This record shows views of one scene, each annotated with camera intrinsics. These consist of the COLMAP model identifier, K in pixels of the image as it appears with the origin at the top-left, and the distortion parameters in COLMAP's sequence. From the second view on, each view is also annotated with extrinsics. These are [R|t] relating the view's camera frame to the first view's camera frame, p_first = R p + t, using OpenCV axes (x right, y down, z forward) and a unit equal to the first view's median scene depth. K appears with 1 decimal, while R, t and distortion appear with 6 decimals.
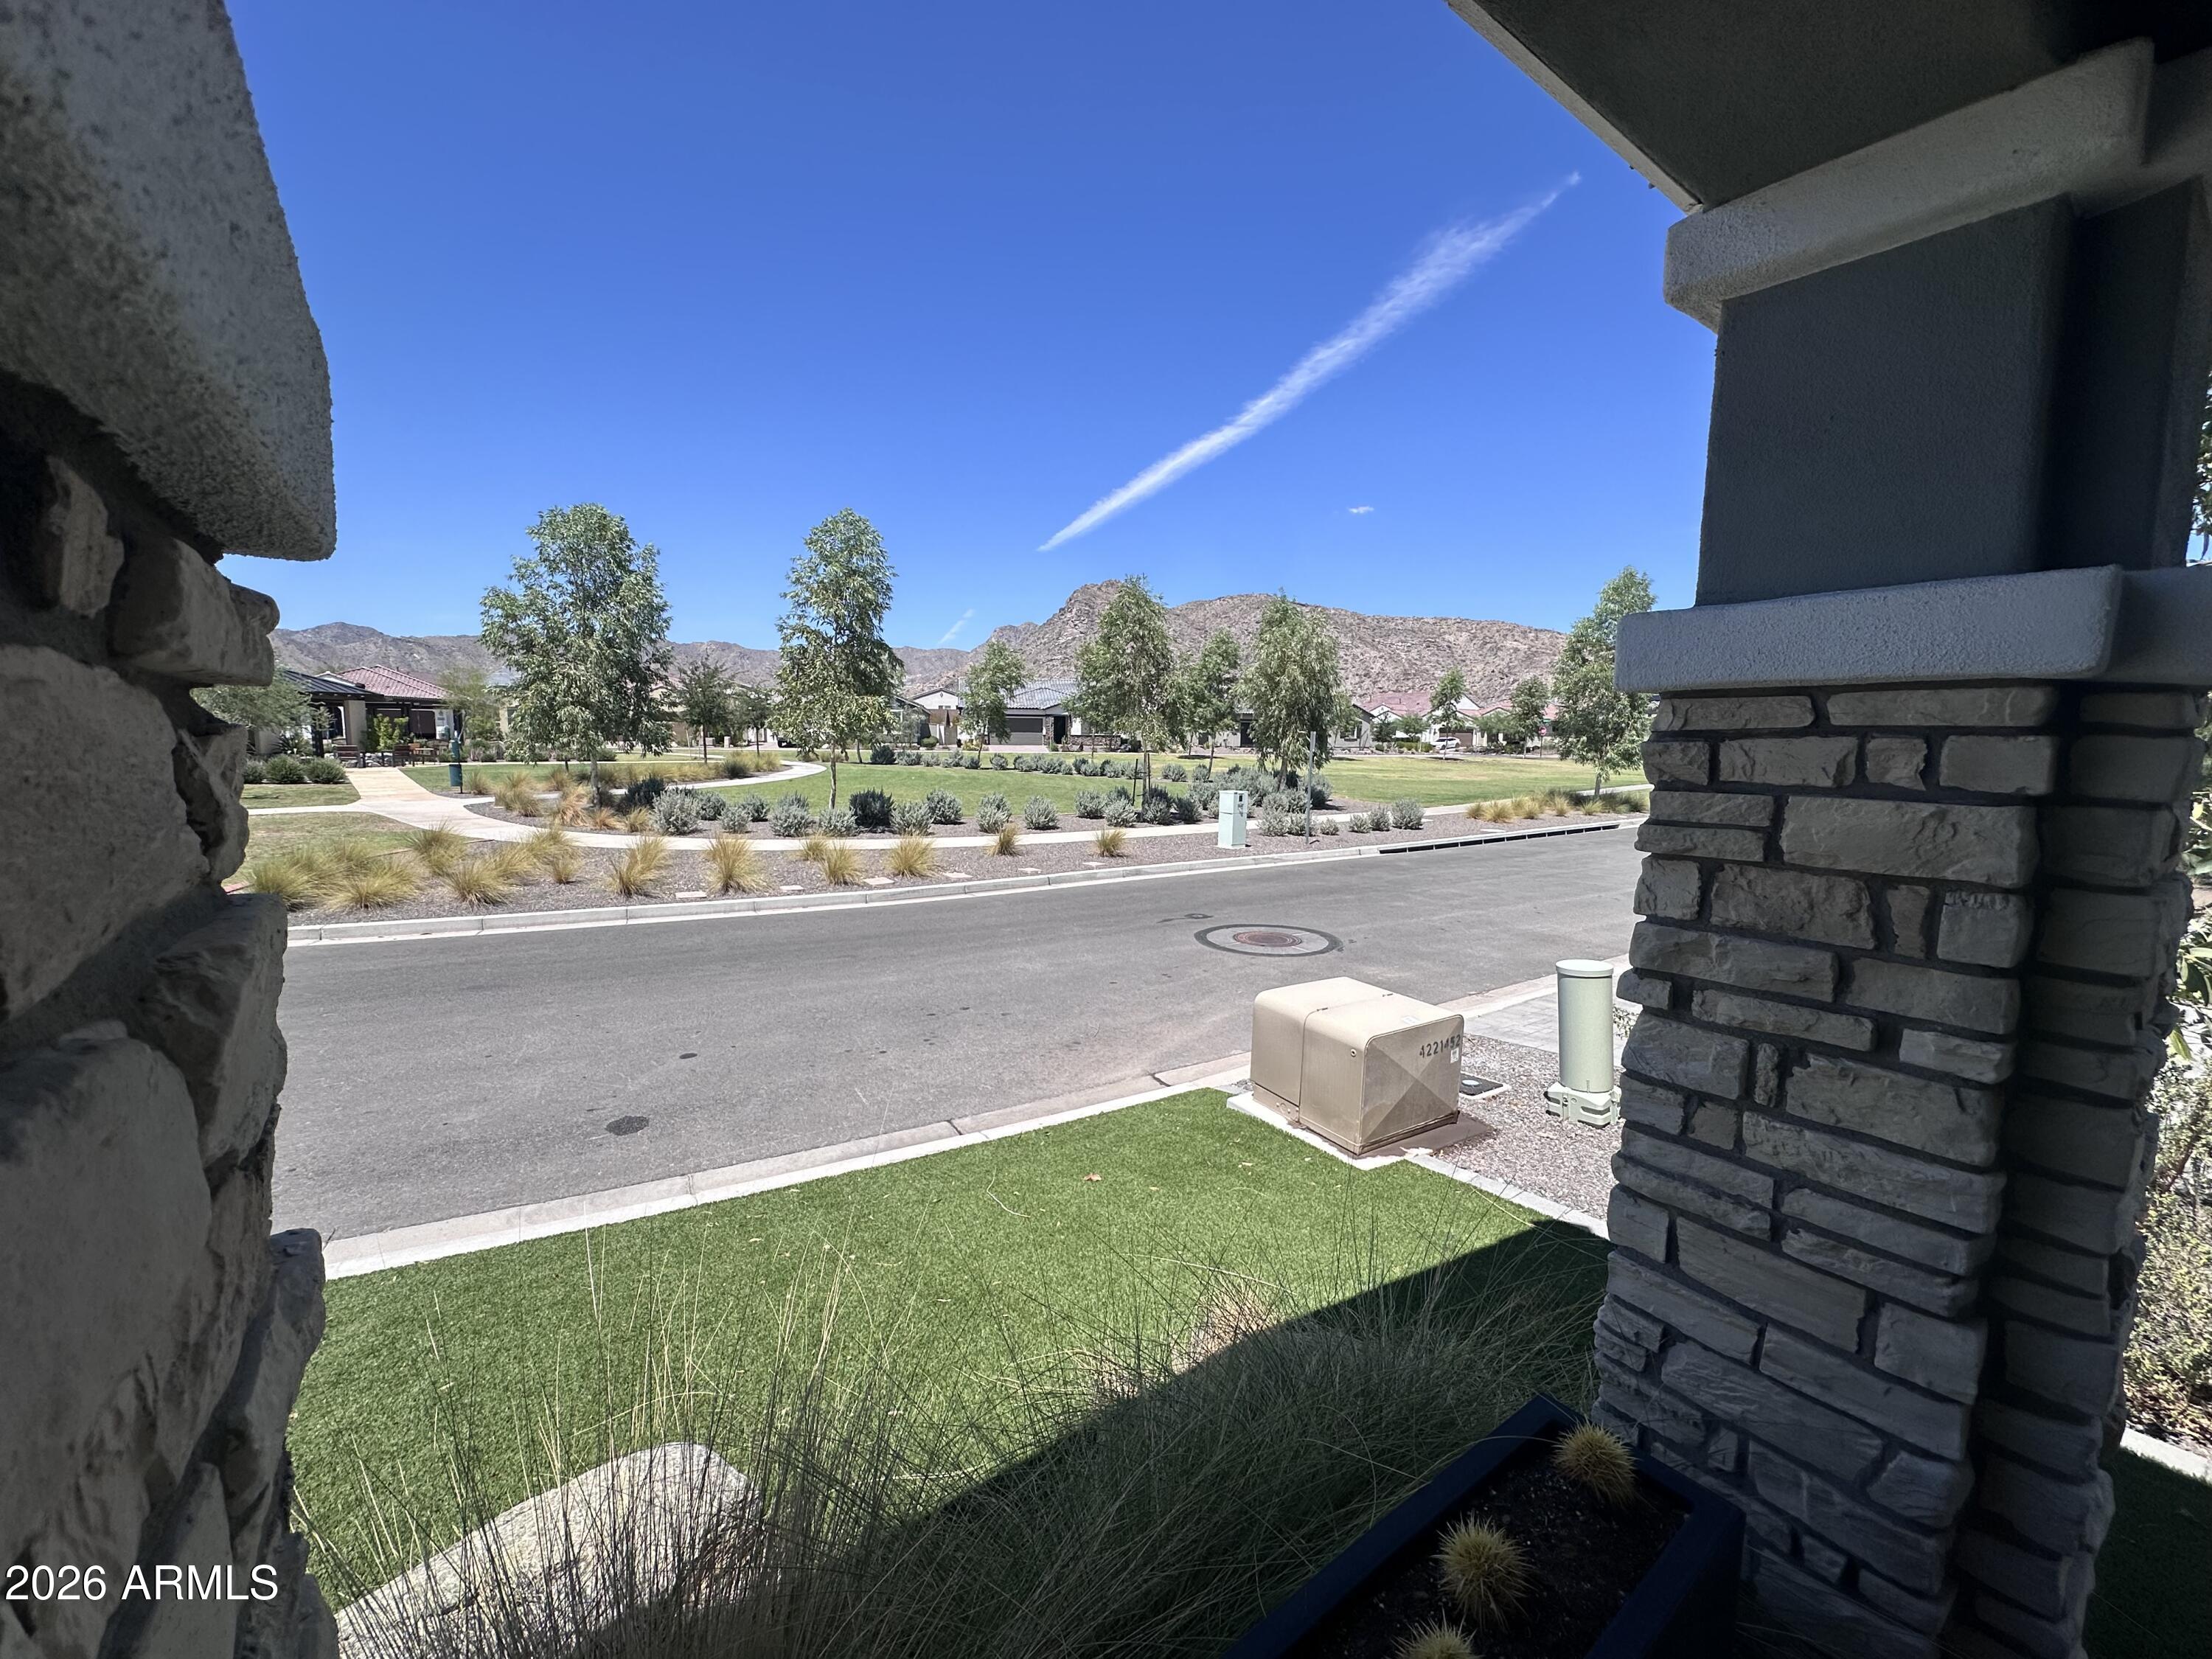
lens RADIAL K [[891.9, 0, 1106.0], [0, 891.9, 829.5], [0, 0, 1]] dist [-0.000839, -0.000024]
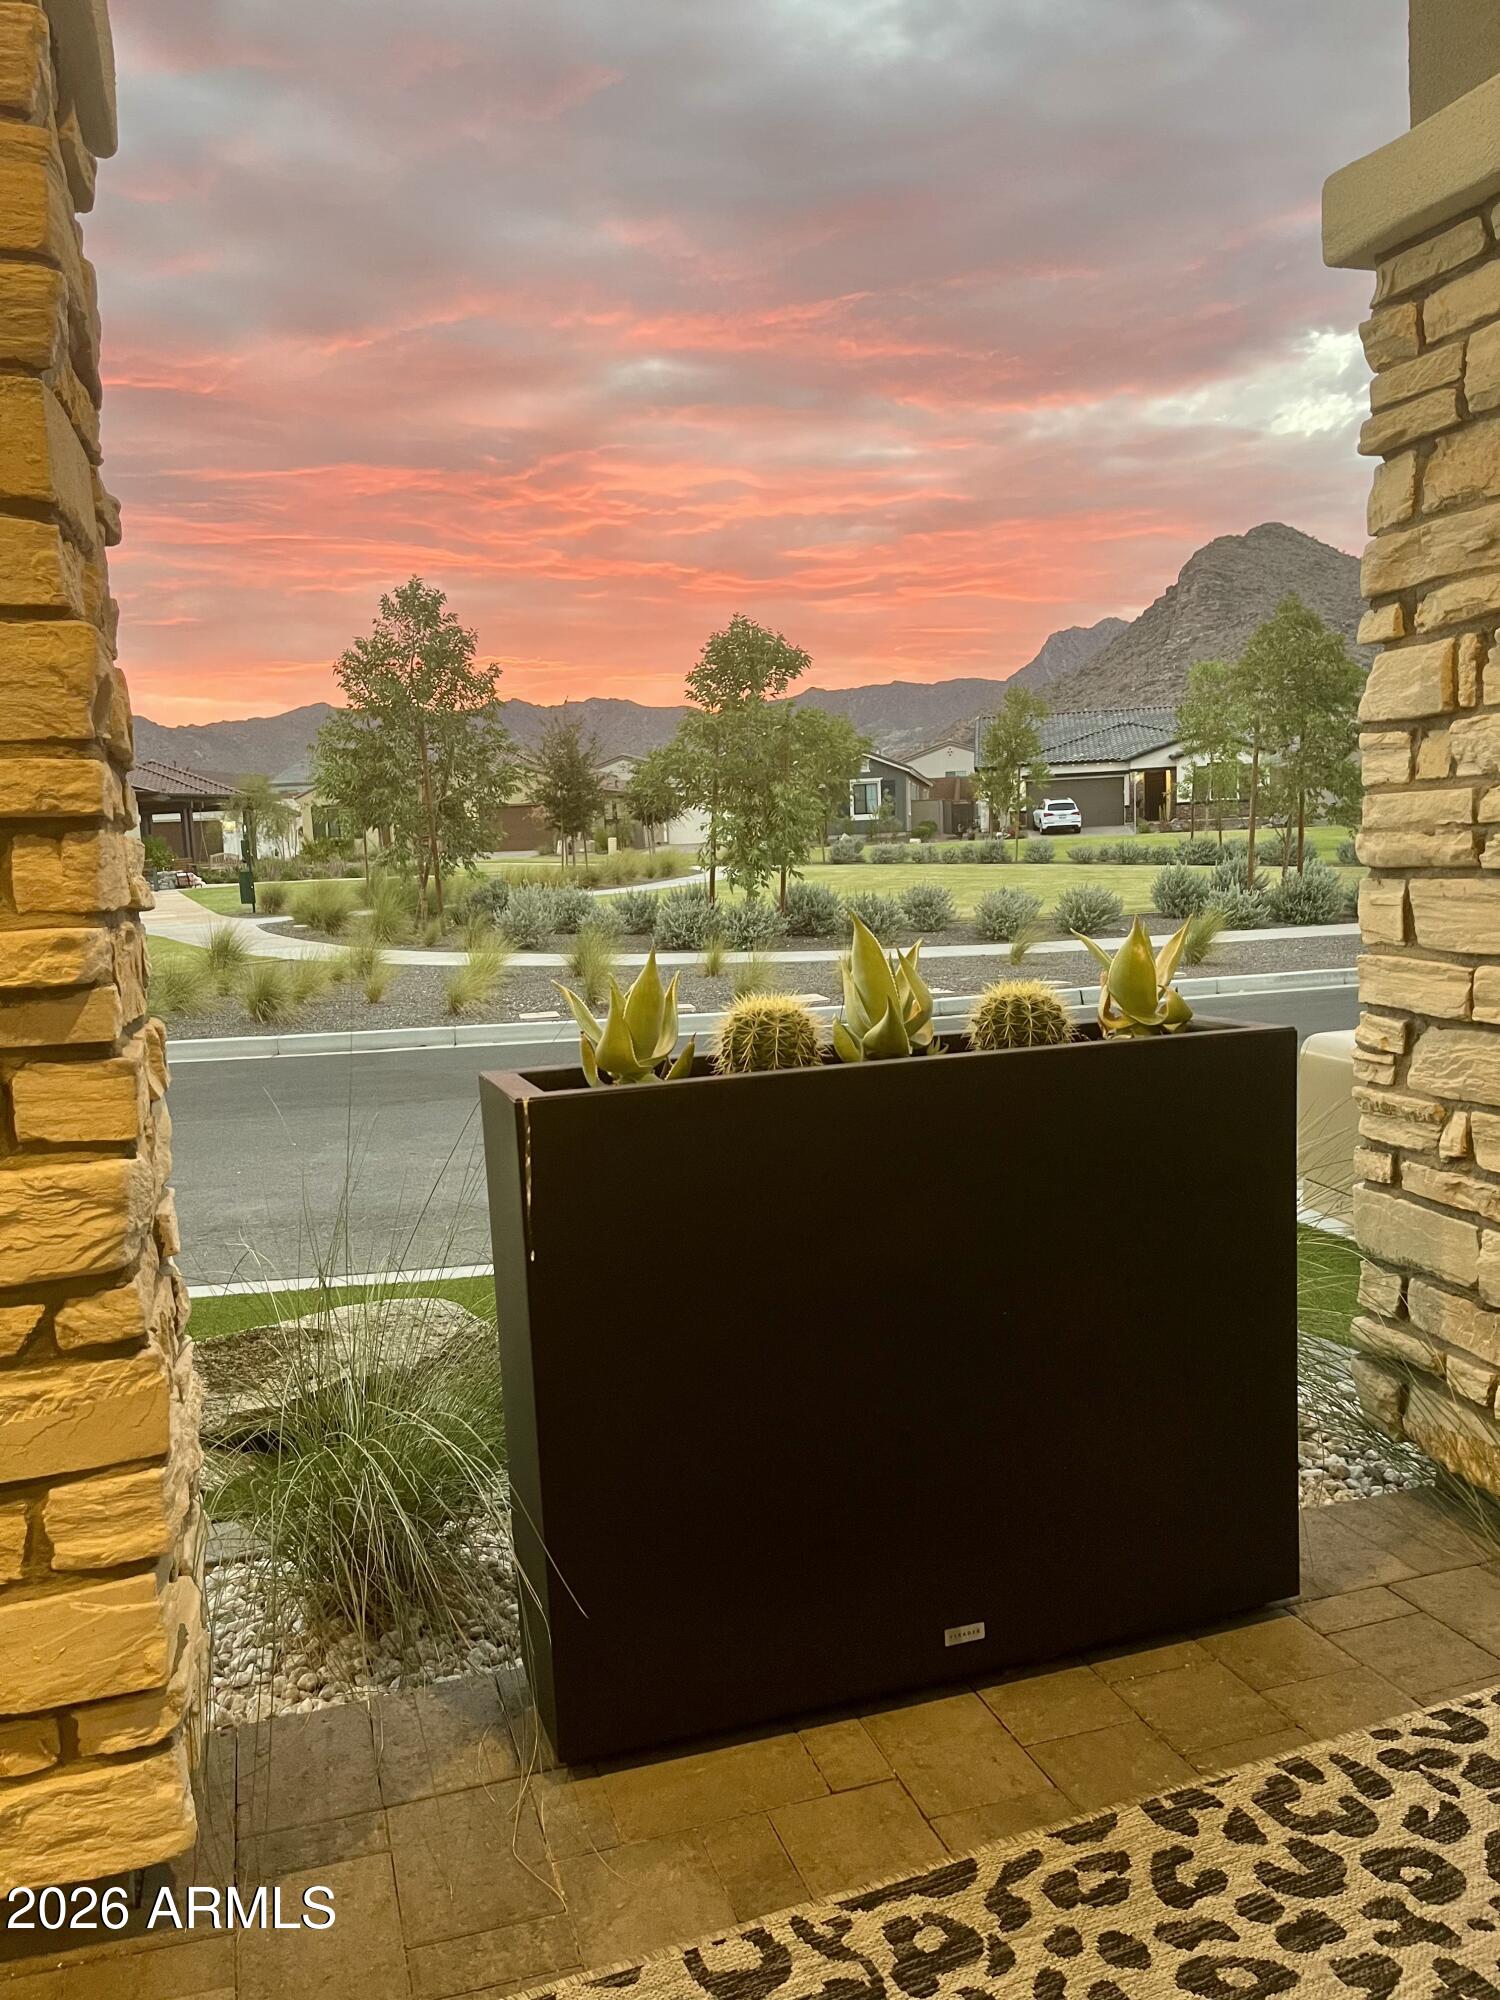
lens RADIAL K [[1528.7, 0, 714.8], [0, 1528.7, 1004.0], [0, 0, 1]] dist [0.038114, -0.003413]
pose [[0.943588, -0.012548, -0.330883, 0.048784], [0.016790, 0.999809, 0.009965, 0.051469], [0.330695, -0.014959, 0.943619, -0.059658]]
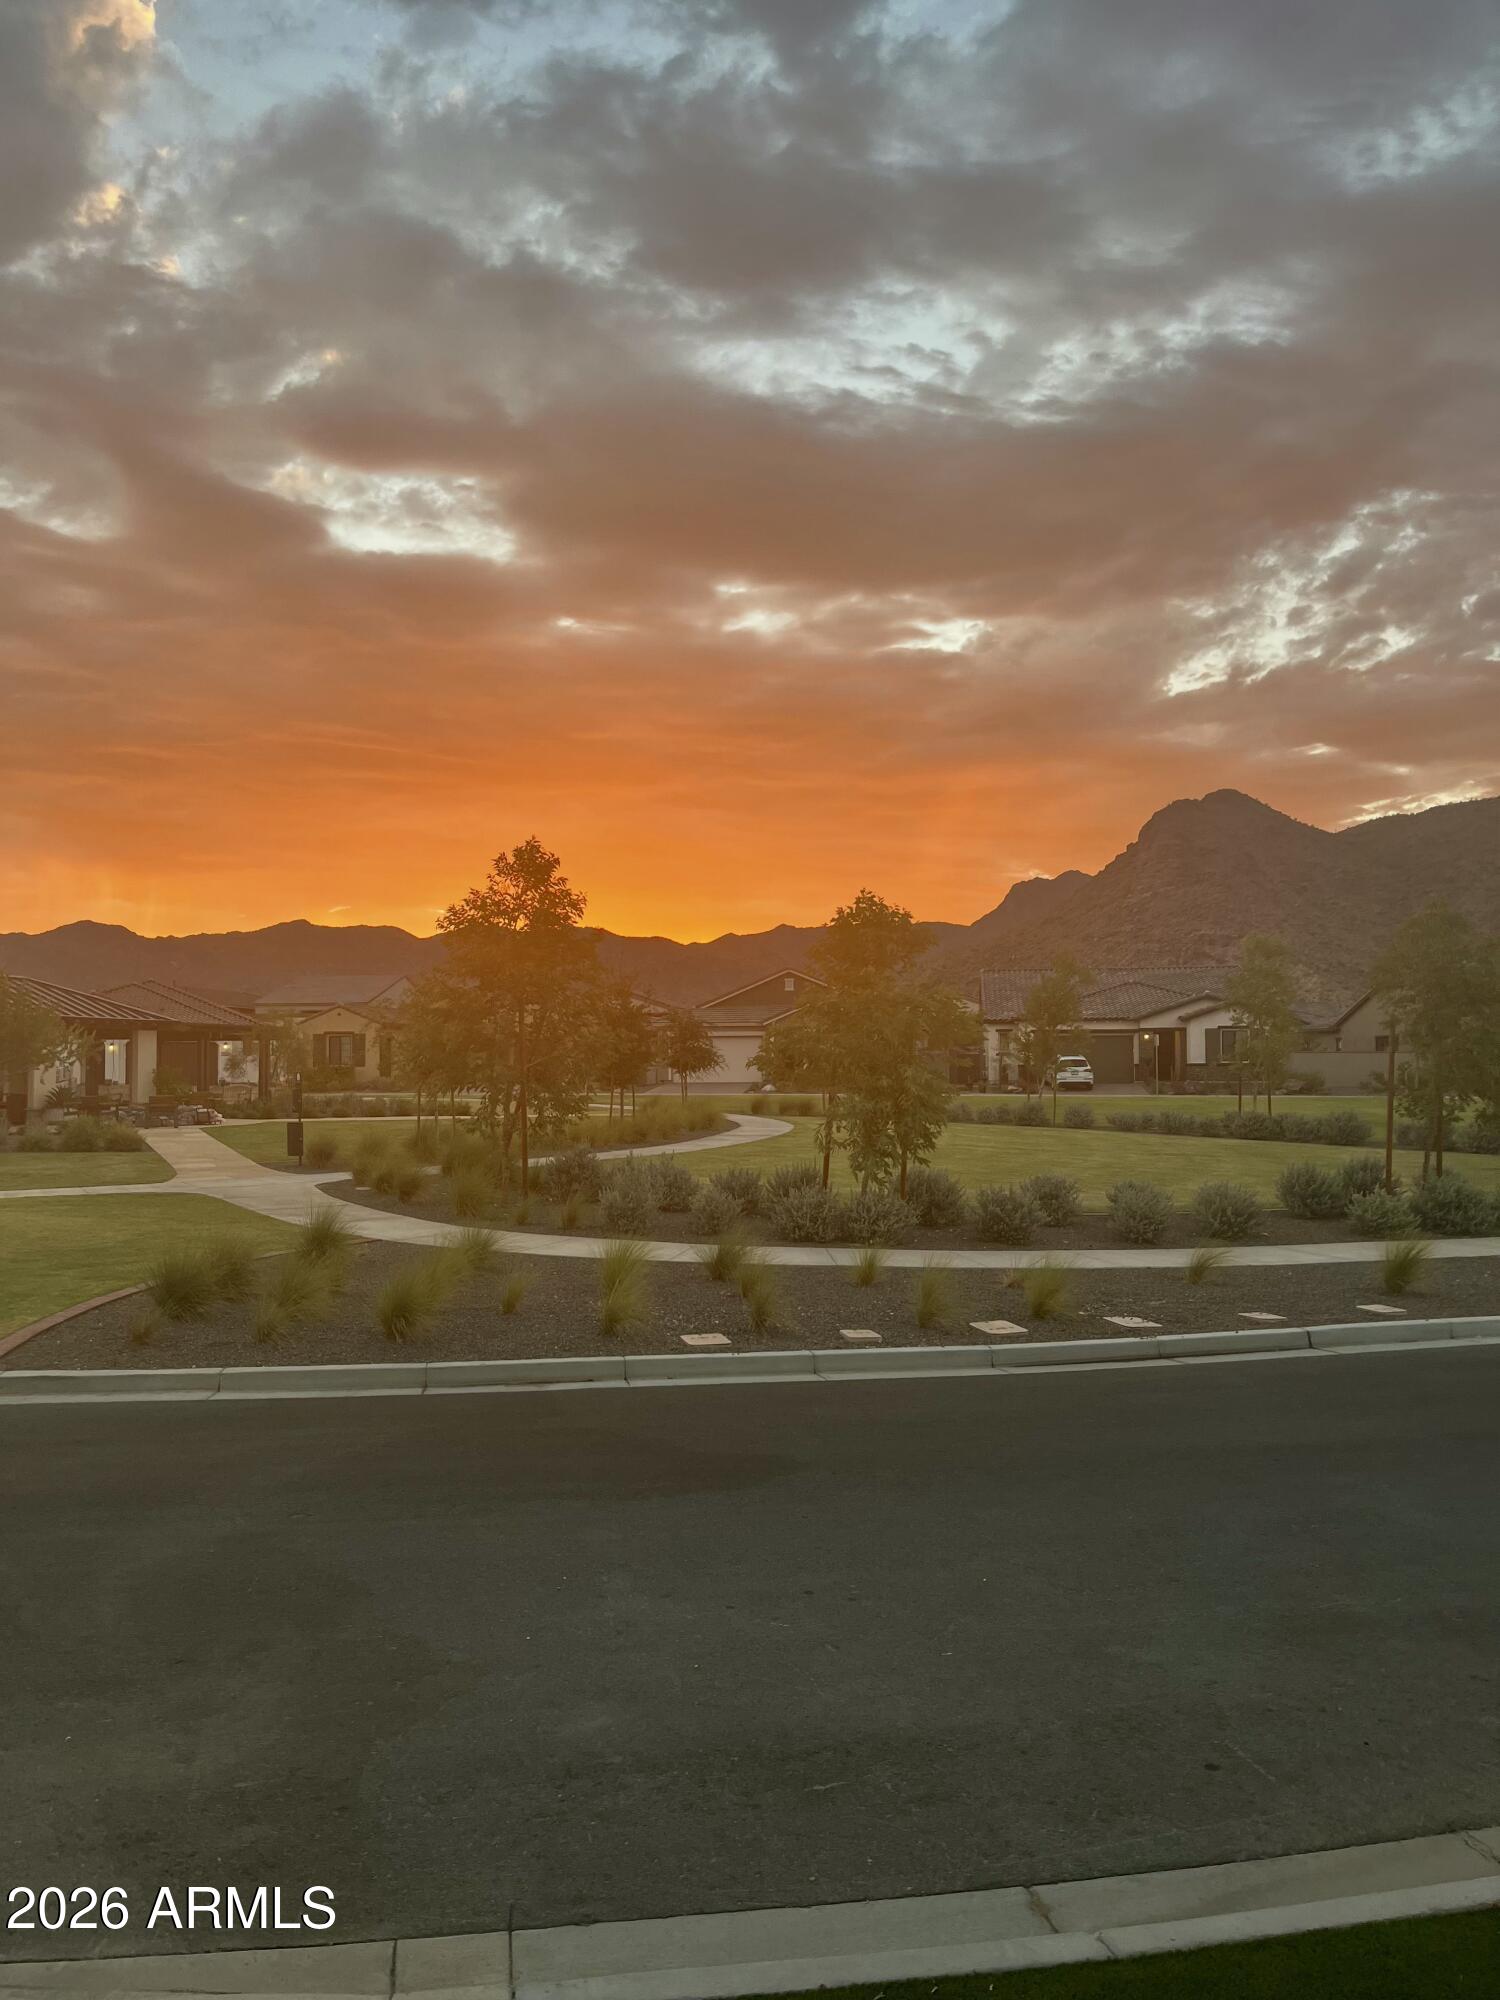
lens RADIAL K [[1530.0, 0, 750.0], [0, 1530.0, 1000.0], [0, 0, 1]] dist [0.117178, -0.143988]
pose [[0.953987, -0.026167, -0.298704, -0.110006], [-0.018450, 0.989174, -0.145580, -0.003113], [0.299280, 0.144393, 0.943177, -0.012877]]
